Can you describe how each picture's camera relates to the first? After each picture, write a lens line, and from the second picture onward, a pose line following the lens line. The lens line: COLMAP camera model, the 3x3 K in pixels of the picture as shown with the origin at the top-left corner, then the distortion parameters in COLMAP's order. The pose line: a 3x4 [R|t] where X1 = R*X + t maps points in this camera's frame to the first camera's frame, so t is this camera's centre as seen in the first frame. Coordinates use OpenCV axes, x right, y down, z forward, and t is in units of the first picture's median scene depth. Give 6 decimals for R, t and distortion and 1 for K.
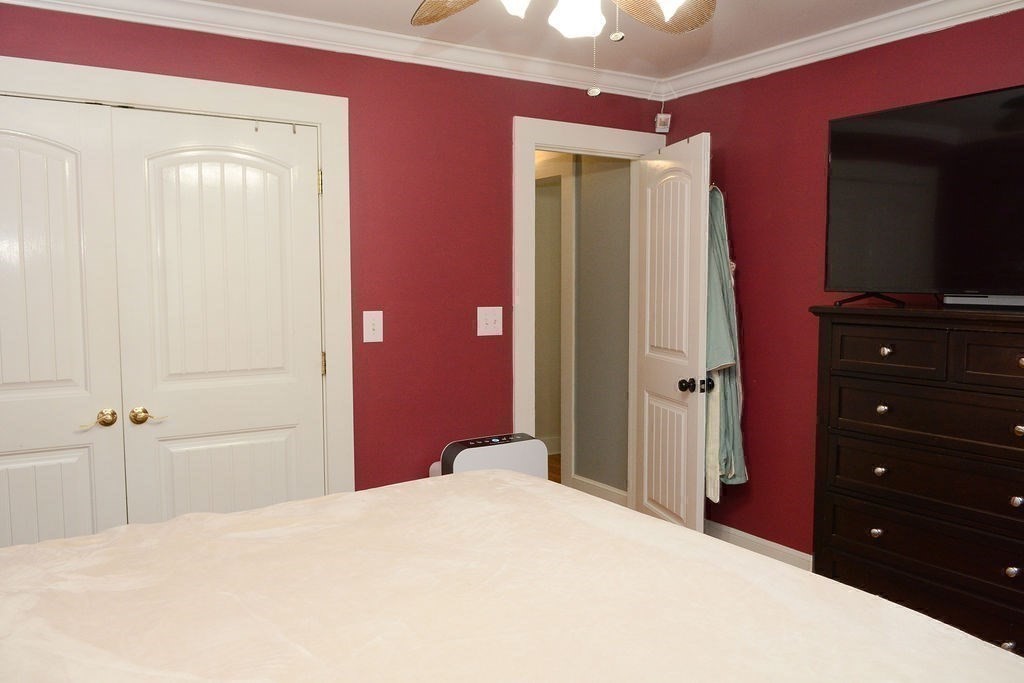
lens RADIAL K [[748.7, 0, 513.6], [0, 748.7, 345.5], [0, 0, 1]] dist [-0.026973, -0.004509]
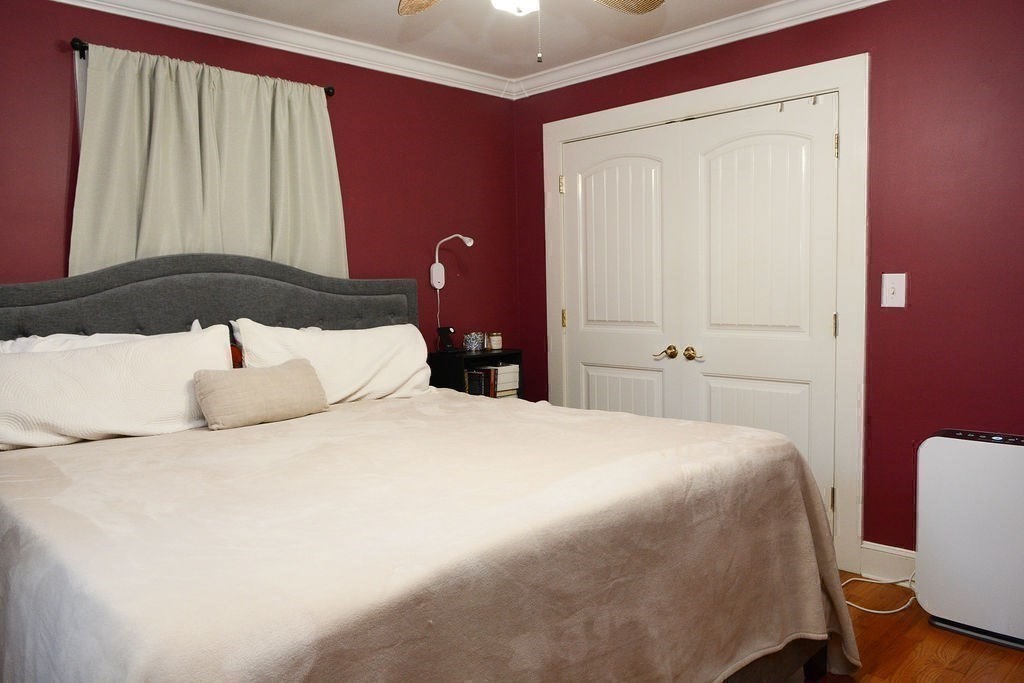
lens RADIAL K [[748.7, 0, 513.6], [0, 748.7, 345.5], [0, 0, 1]] dist [-0.026973, -0.004509]
pose [[0.255936, 0.092842, -0.962225, 0.682773], [-0.039271, 0.995554, 0.085613, -0.020652], [0.965896, 0.015876, 0.258445, 0.348428]]
